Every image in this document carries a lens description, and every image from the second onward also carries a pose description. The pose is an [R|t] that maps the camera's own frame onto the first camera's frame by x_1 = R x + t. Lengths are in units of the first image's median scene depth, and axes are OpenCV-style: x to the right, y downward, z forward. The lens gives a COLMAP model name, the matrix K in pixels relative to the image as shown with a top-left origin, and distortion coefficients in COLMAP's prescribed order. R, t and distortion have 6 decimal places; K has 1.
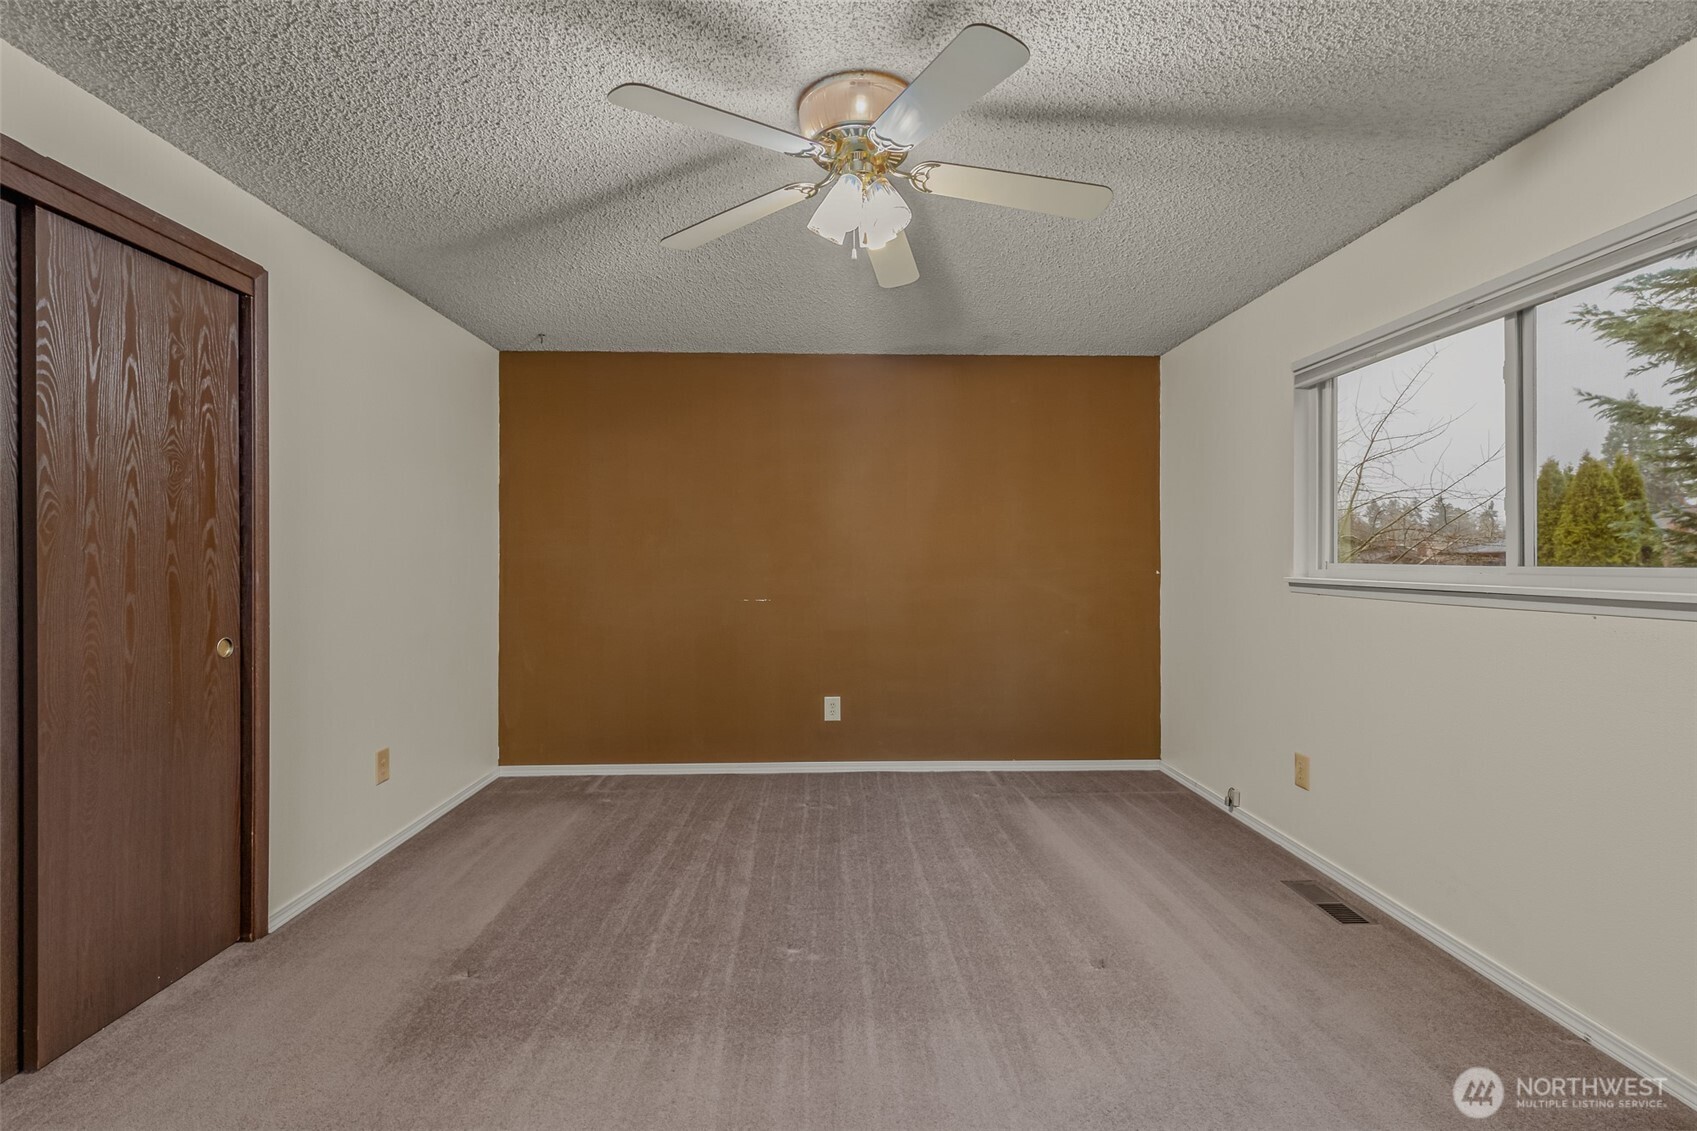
lens RADIAL K [[757.4, 0, 845.9], [0, 757.4, 560.7], [0, 0, 1]] dist [0.004871, -0.003086]
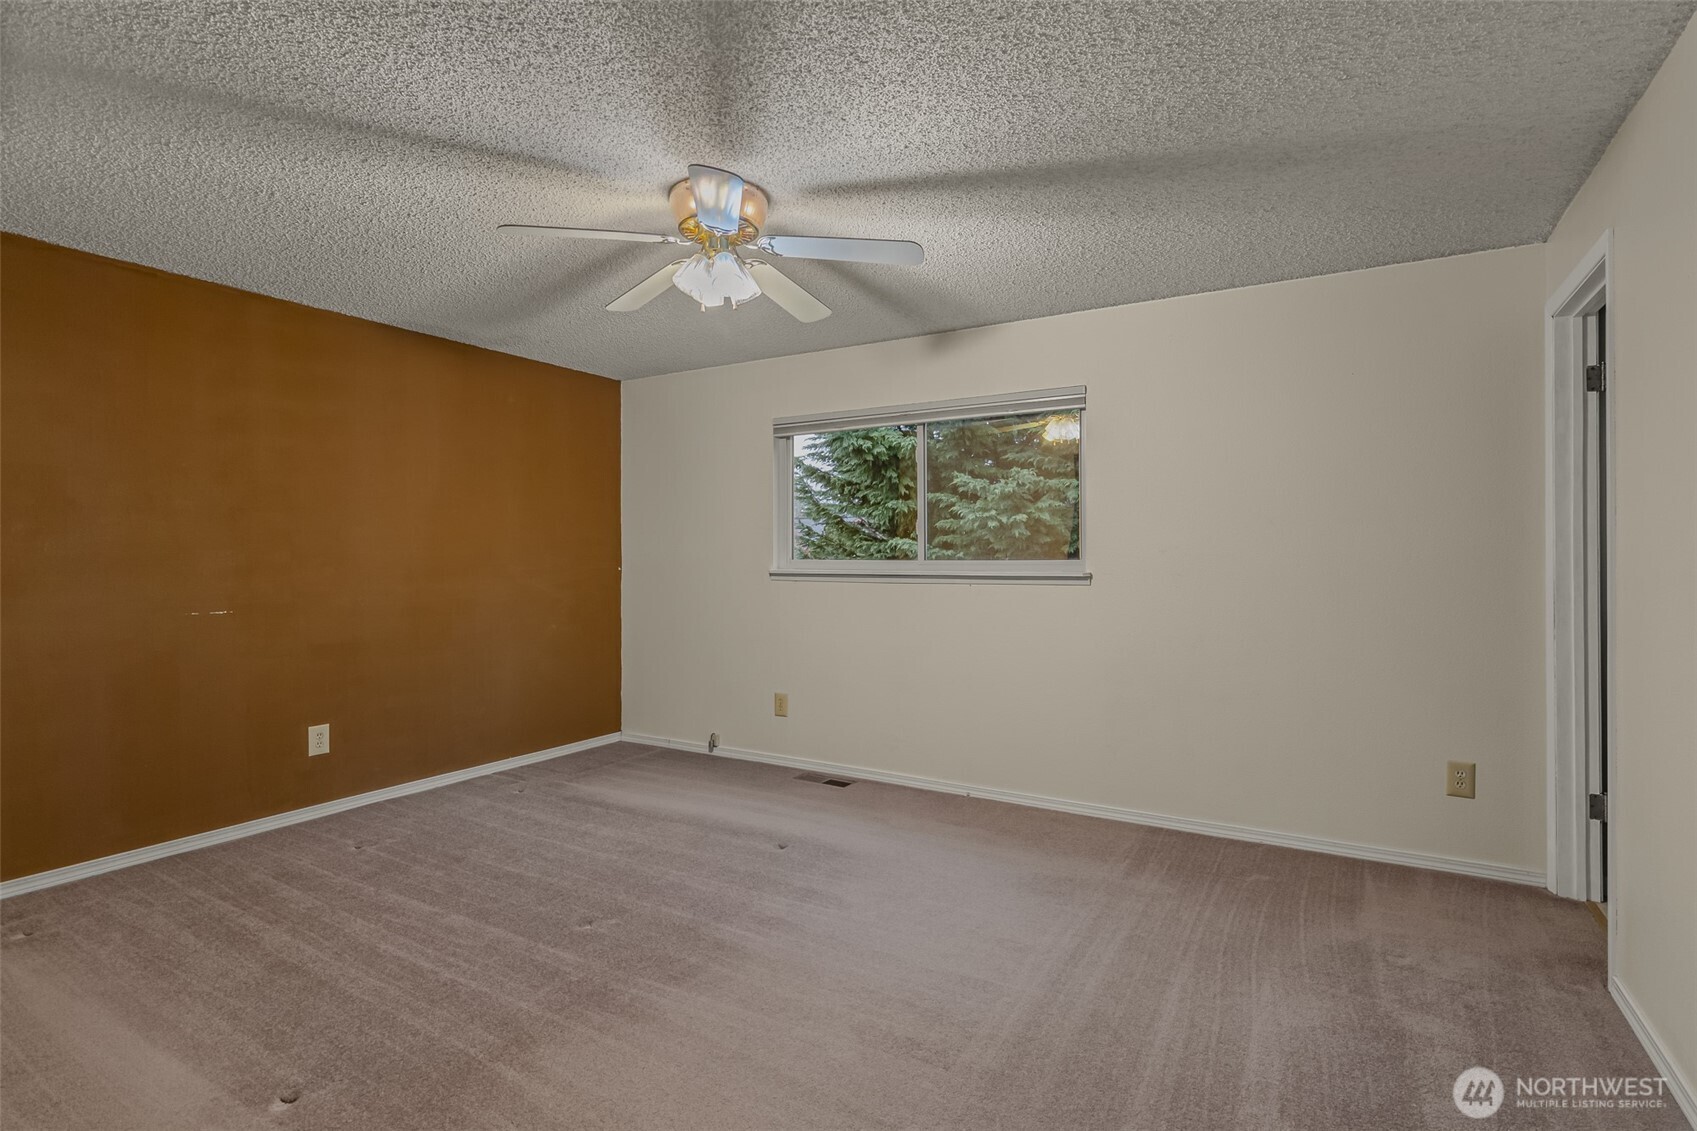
lens RADIAL K [[839.6, 0, 810.5], [0, 839.6, 548.6], [0, 0, 1]] dist [-0.001457, -0.000862]
pose [[0.562235, 0.005226, 0.826961, -0.670678], [0.005505, 0.999934, -0.010062, -0.001548], [-0.826959, 0.010210, 0.562169, 0.058284]]
